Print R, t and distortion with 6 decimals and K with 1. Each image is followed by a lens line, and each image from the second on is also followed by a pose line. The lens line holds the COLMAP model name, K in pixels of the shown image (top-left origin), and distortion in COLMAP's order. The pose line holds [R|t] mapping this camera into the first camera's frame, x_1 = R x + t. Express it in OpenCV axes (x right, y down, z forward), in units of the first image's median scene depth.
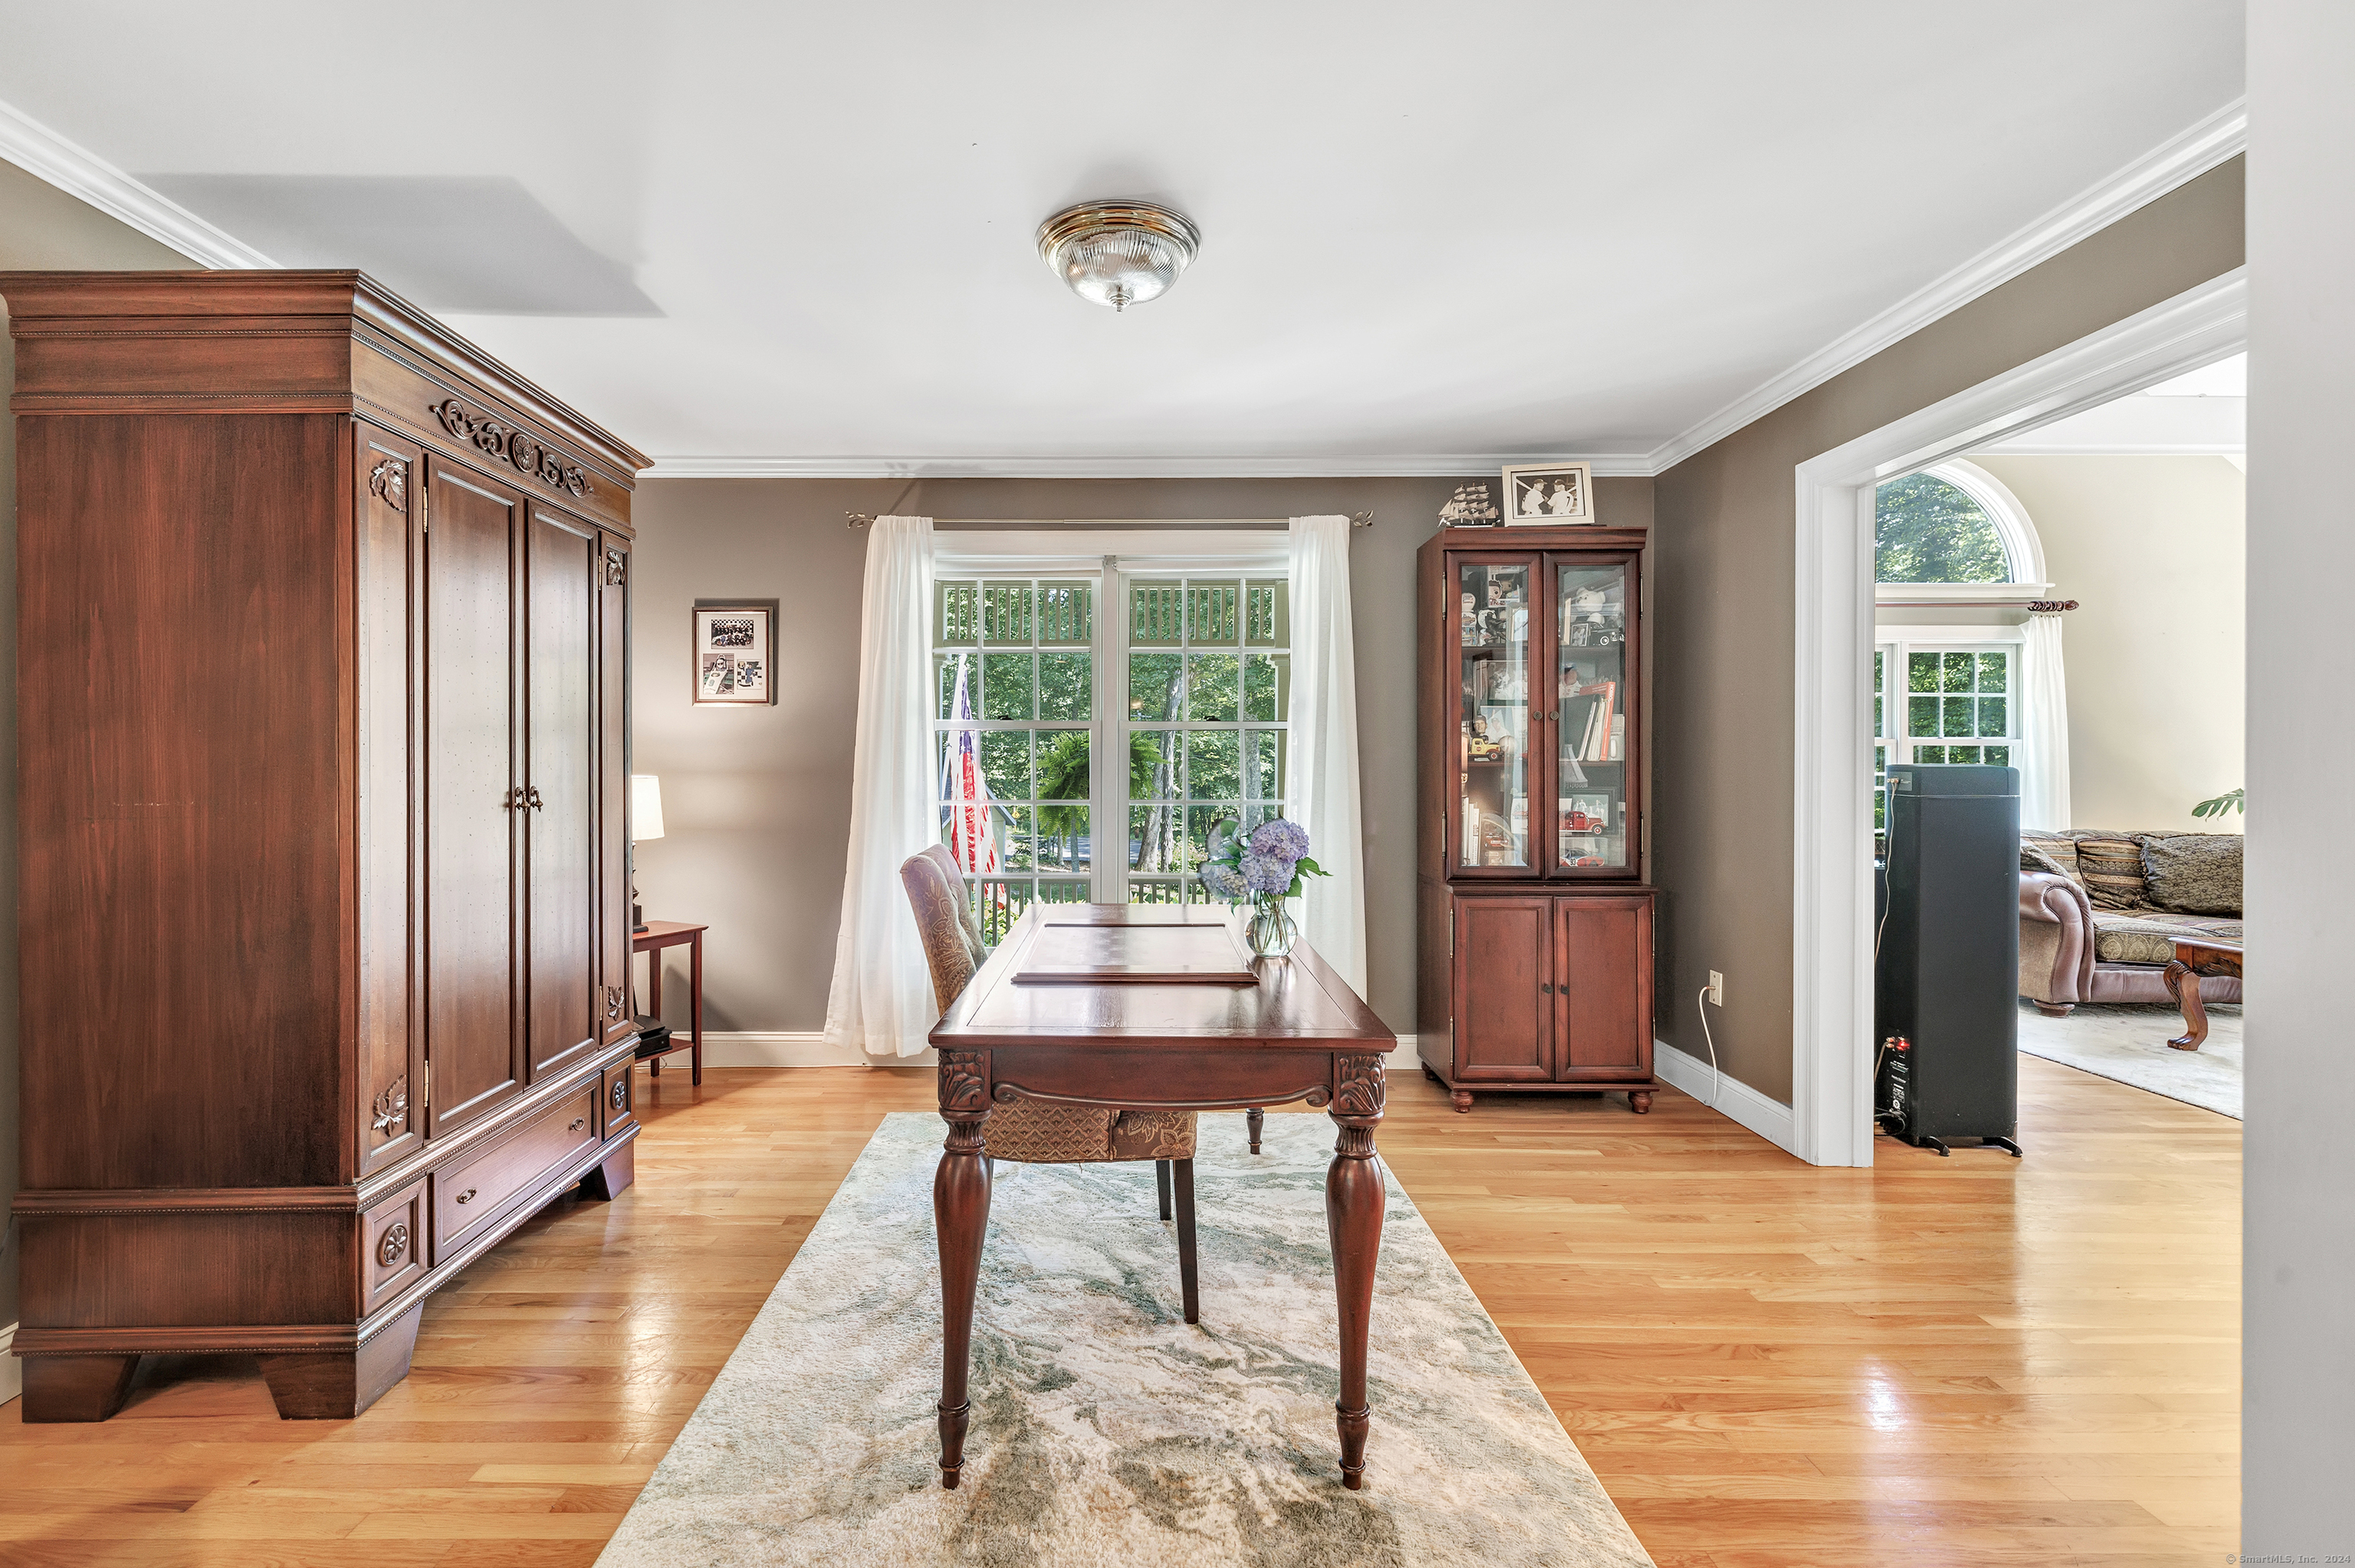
lens RADIAL K [[1082.3, 0, 1167.0], [0, 1082.3, 764.4], [0, 0, 1]] dist [0.009216, 0.000825]
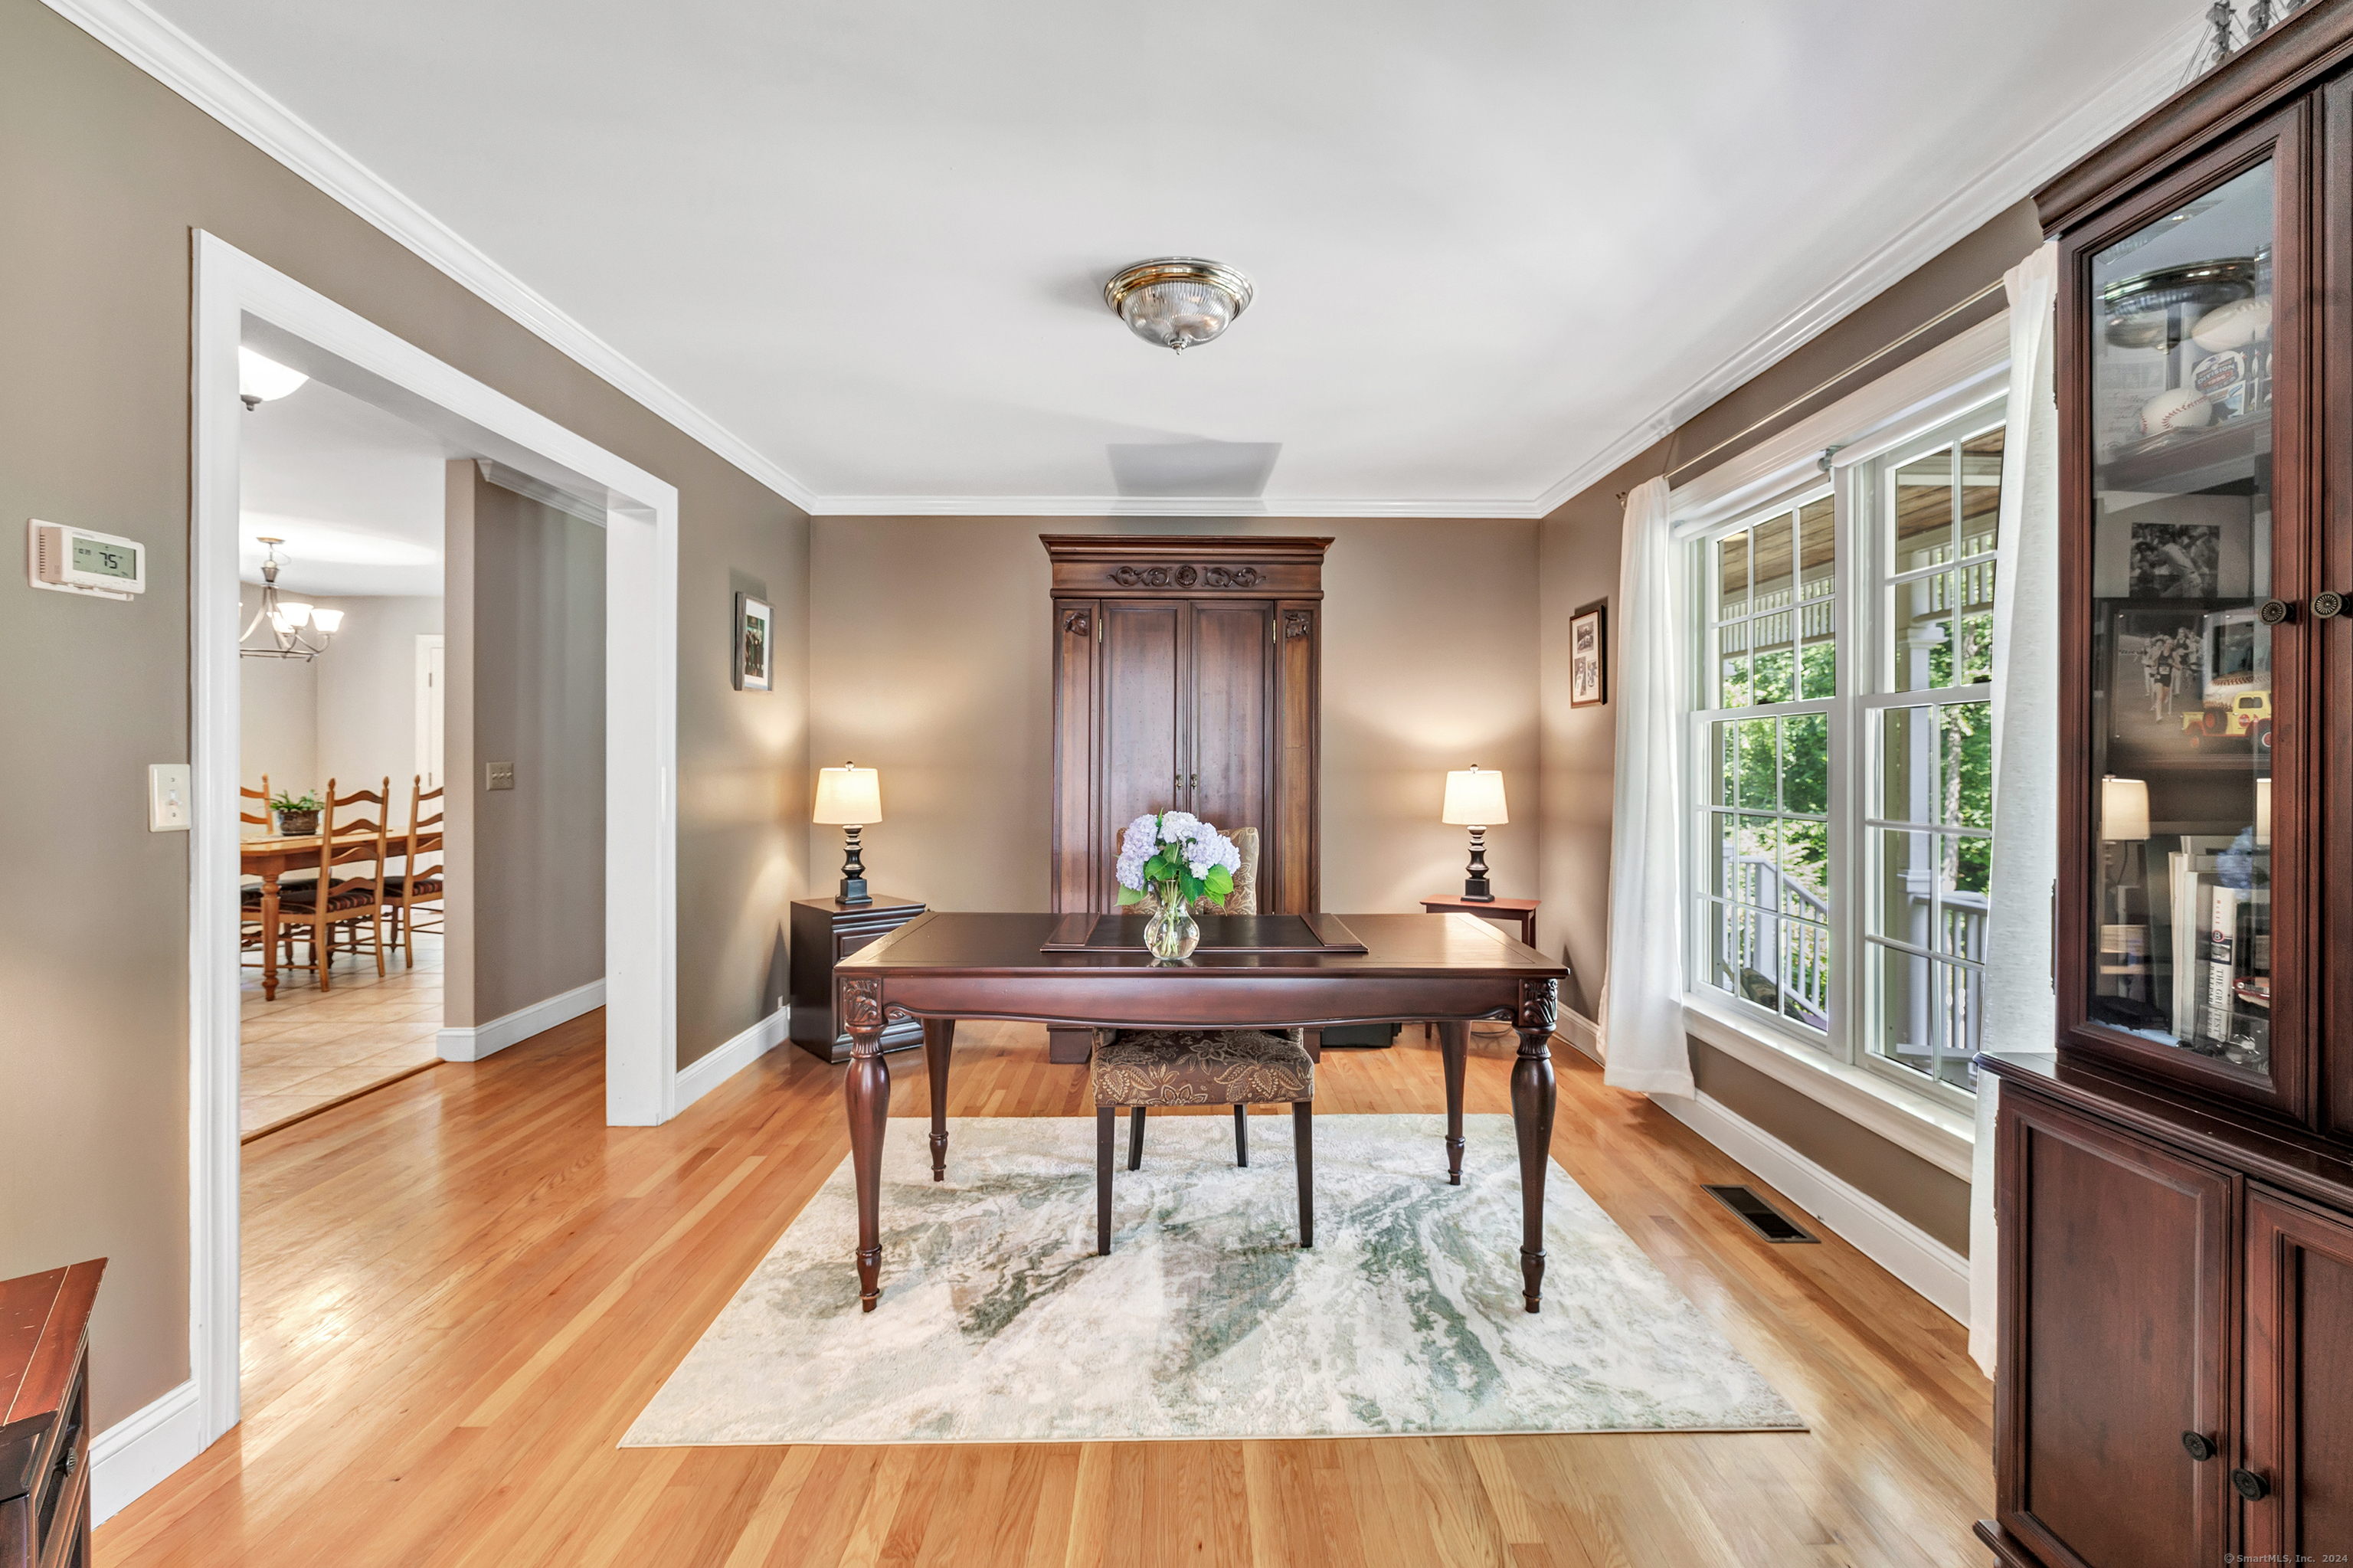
lens RADIAL K [[1081.5, 0, 1160.7], [0, 1081.5, 761.1], [0, 0, 1]] dist [0.009216, 0.000825]
pose [[-0.080171, -0.002228, -0.996779, 1.202925], [-0.002064, 0.999996, -0.002069, 0.002154], [0.996779, 0.001892, -0.080175, 1.207416]]
